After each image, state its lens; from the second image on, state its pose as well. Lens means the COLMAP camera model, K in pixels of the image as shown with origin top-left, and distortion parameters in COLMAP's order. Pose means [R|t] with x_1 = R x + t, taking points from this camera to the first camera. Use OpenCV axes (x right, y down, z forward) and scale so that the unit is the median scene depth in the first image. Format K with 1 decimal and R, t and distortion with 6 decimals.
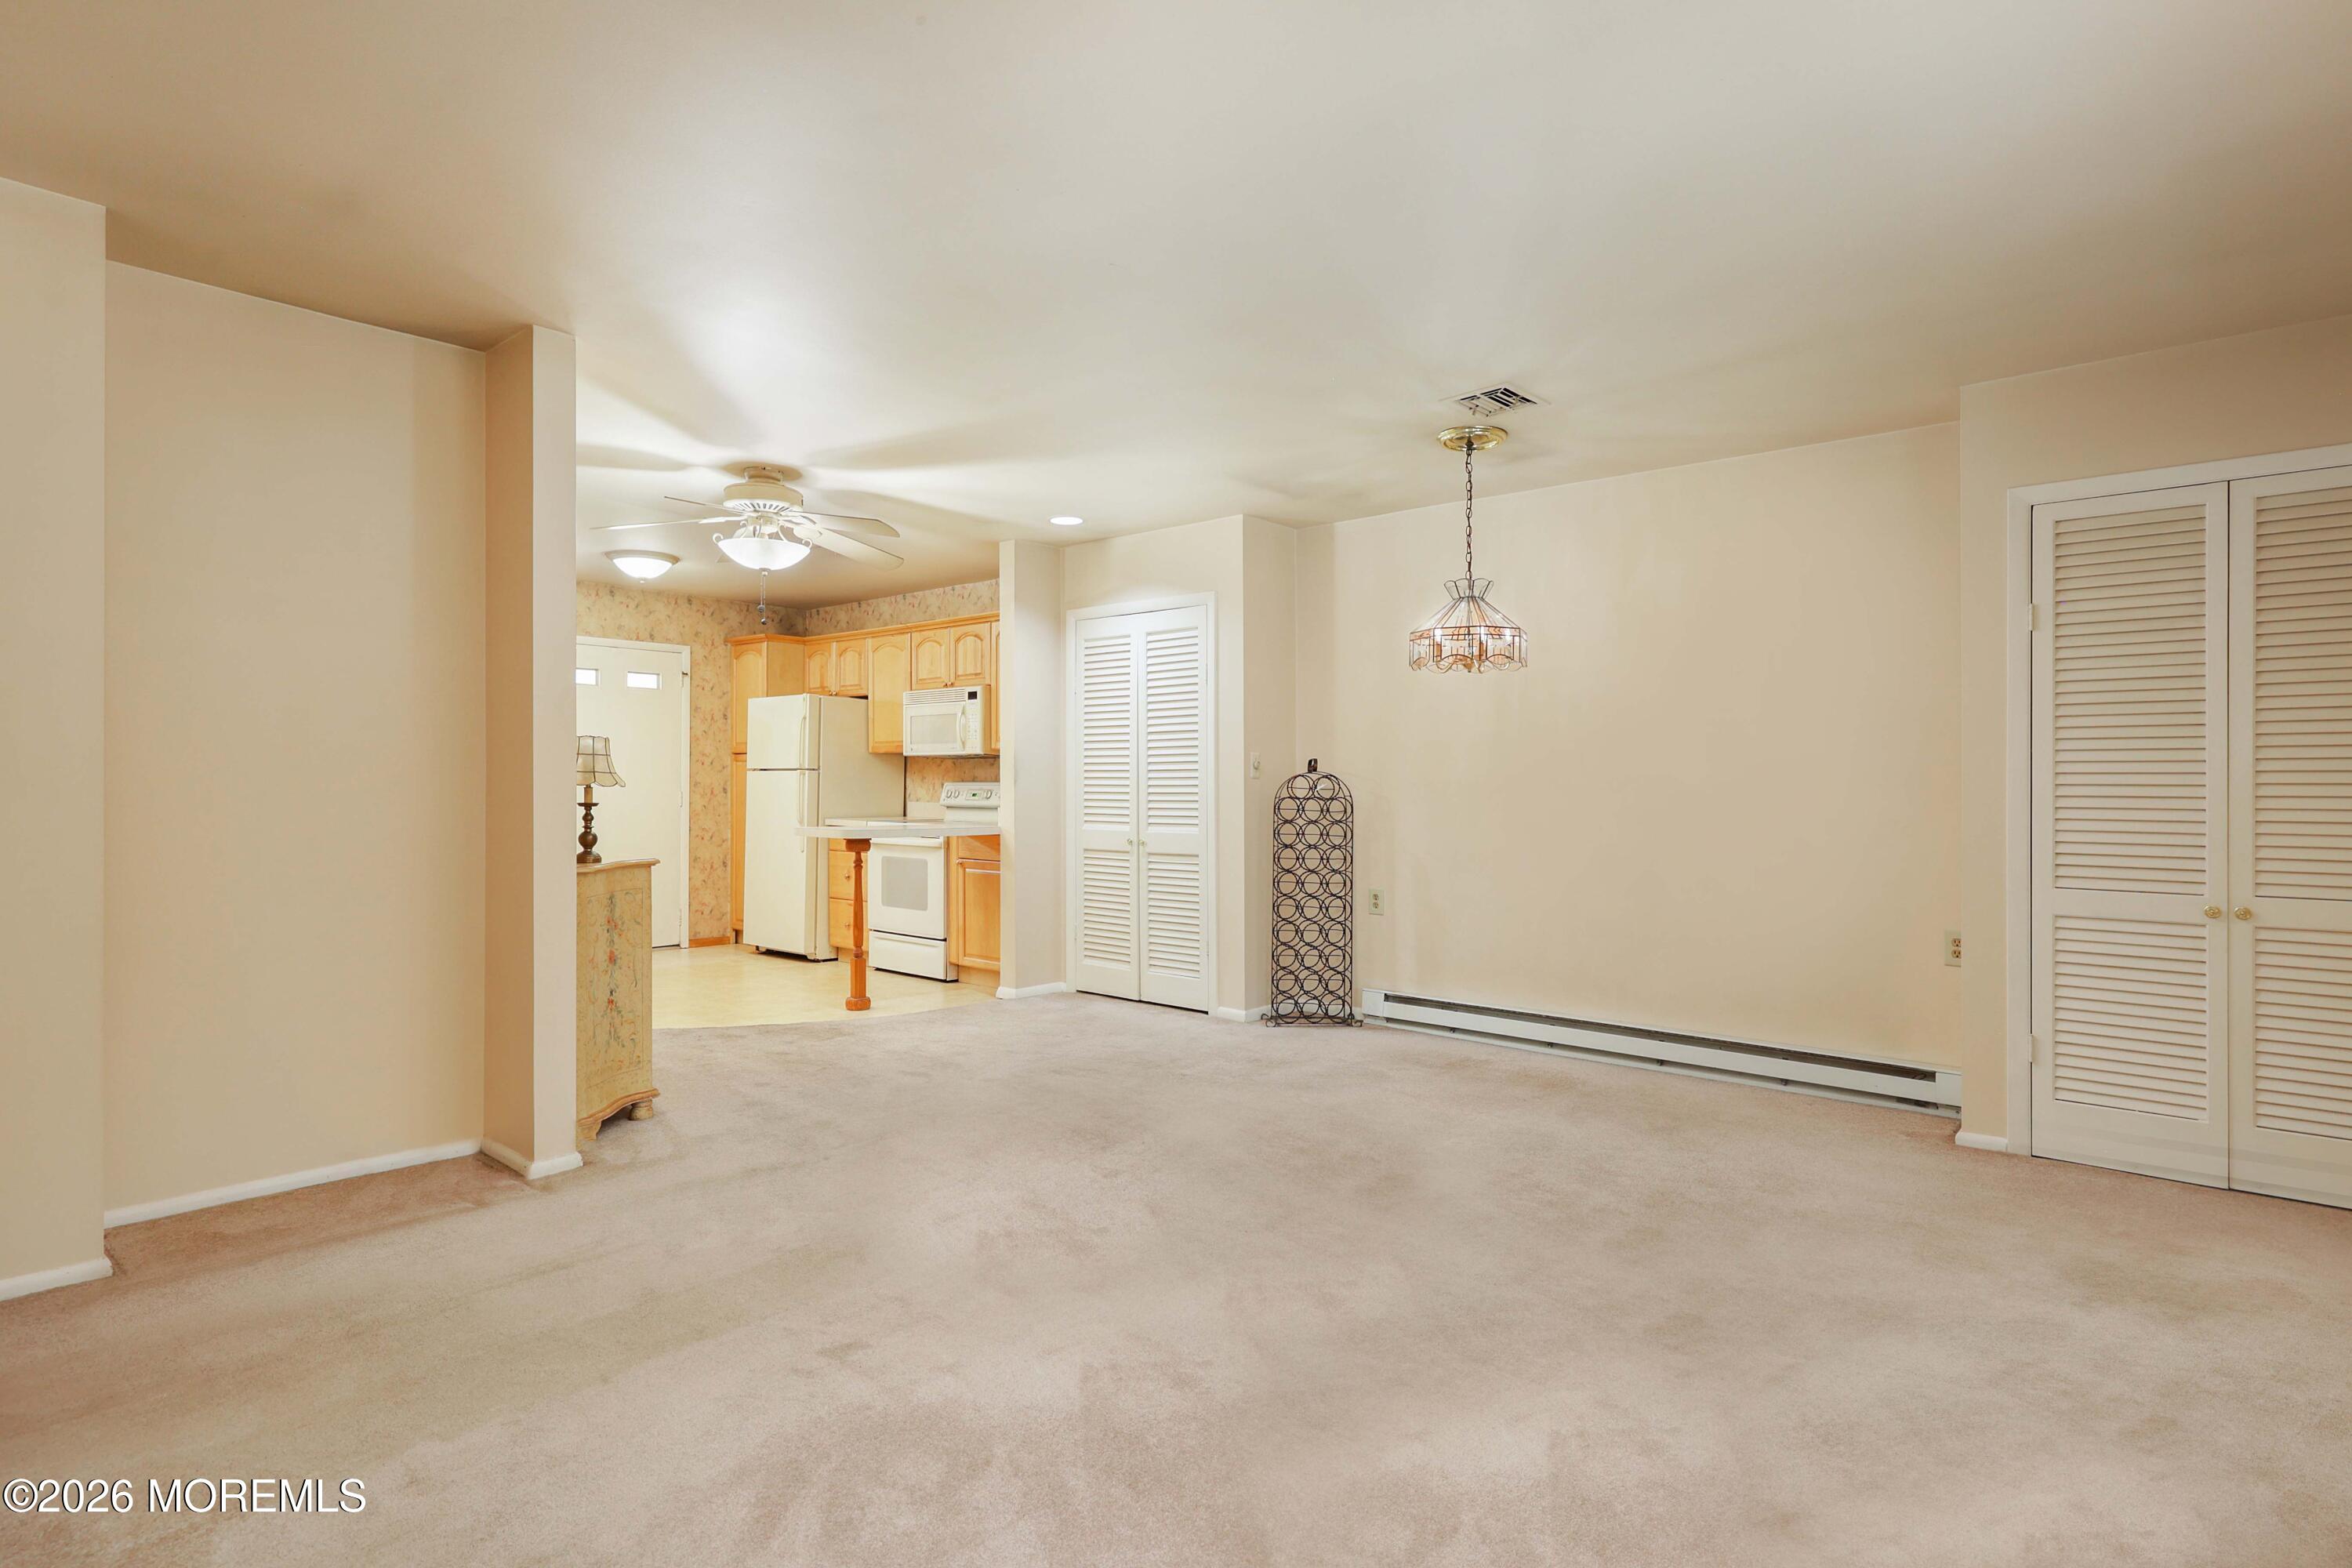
lens RADIAL K [[1188.1, 0, 1187.5], [0, 1188.1, 792.9], [0, 0, 1]] dist [-0.003884, 0.002904]
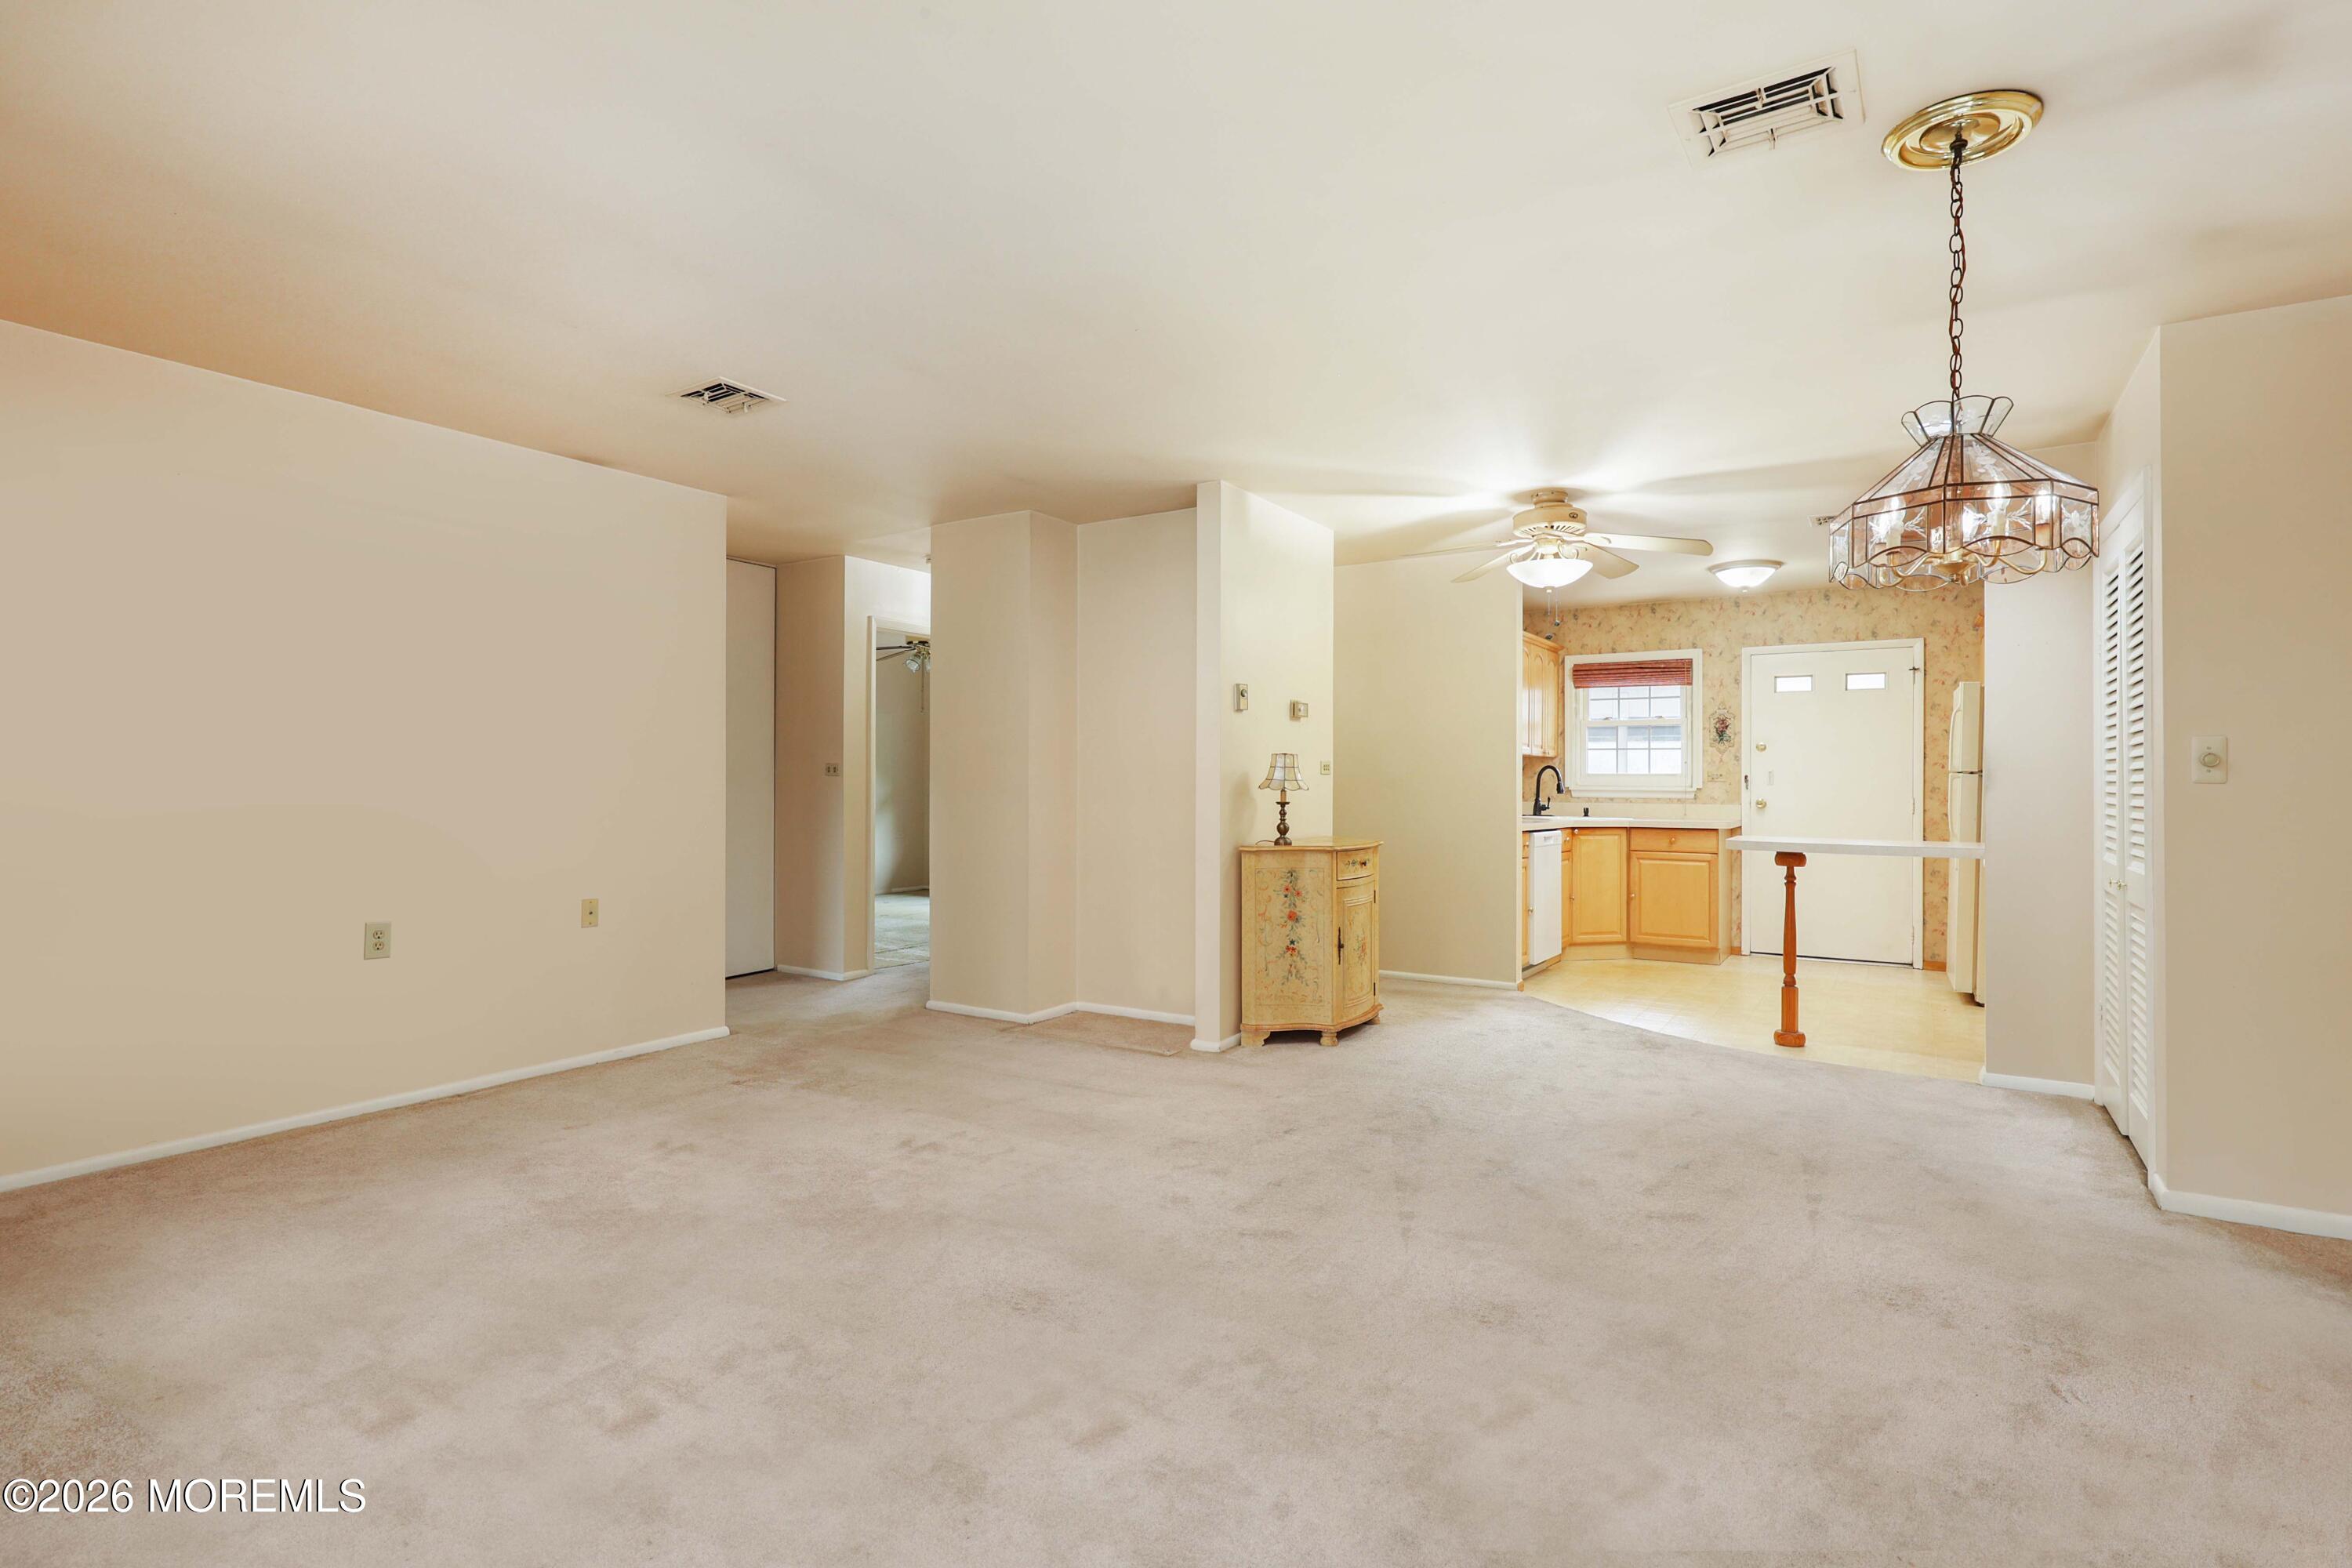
lens RADIAL K [[1145.8, 0, 1195.2], [0, 1145.8, 778.7], [0, 0, 1]] dist [0.007324, -0.000821]
pose [[0.157663, -0.005115, -0.987480, 0.419131], [-0.010601, 0.999920, -0.006872, -0.004383], [0.987436, 0.011552, 0.157596, 0.362573]]
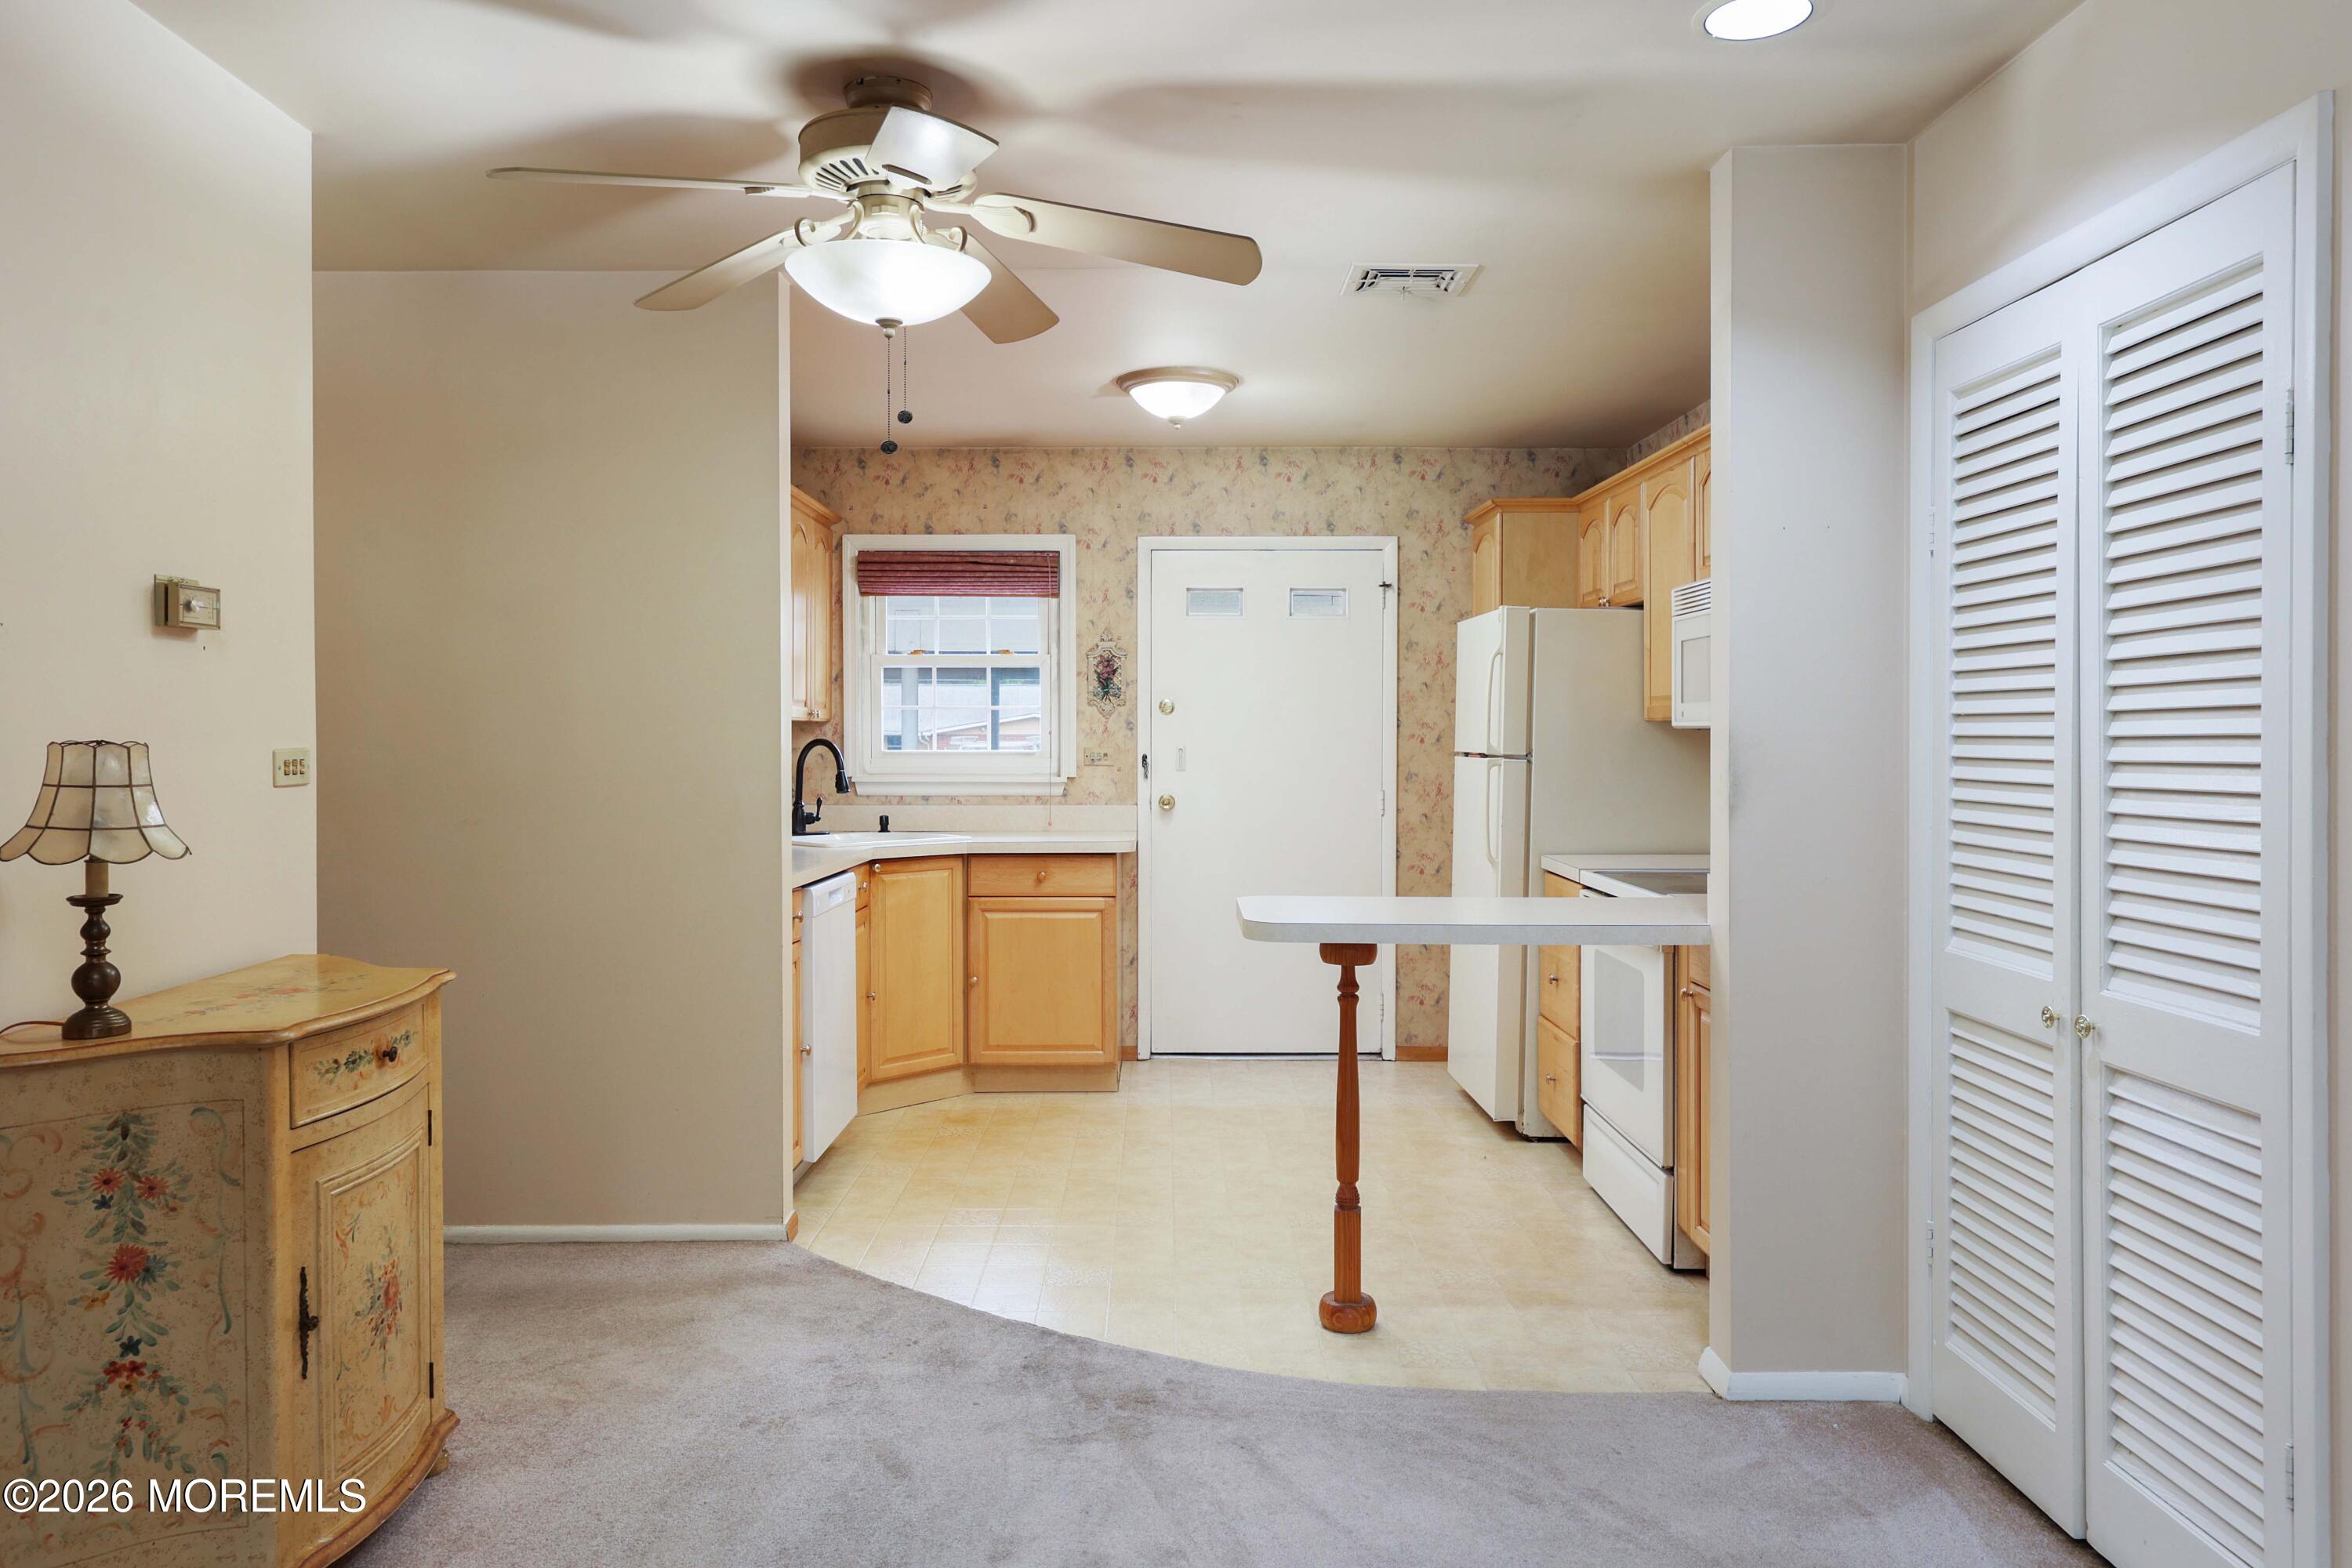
lens RADIAL K [[1571.9, 0, 1163.5], [0, 1571.9, 760.3], [0, 0, 1]] dist [0.004676, -0.004190]
pose [[0.654320, 0.008097, -0.756175, 0.095665], [-0.002759, 0.999962, 0.008320, -0.024830], [0.756213, -0.003357, 0.654317, 0.484265]]
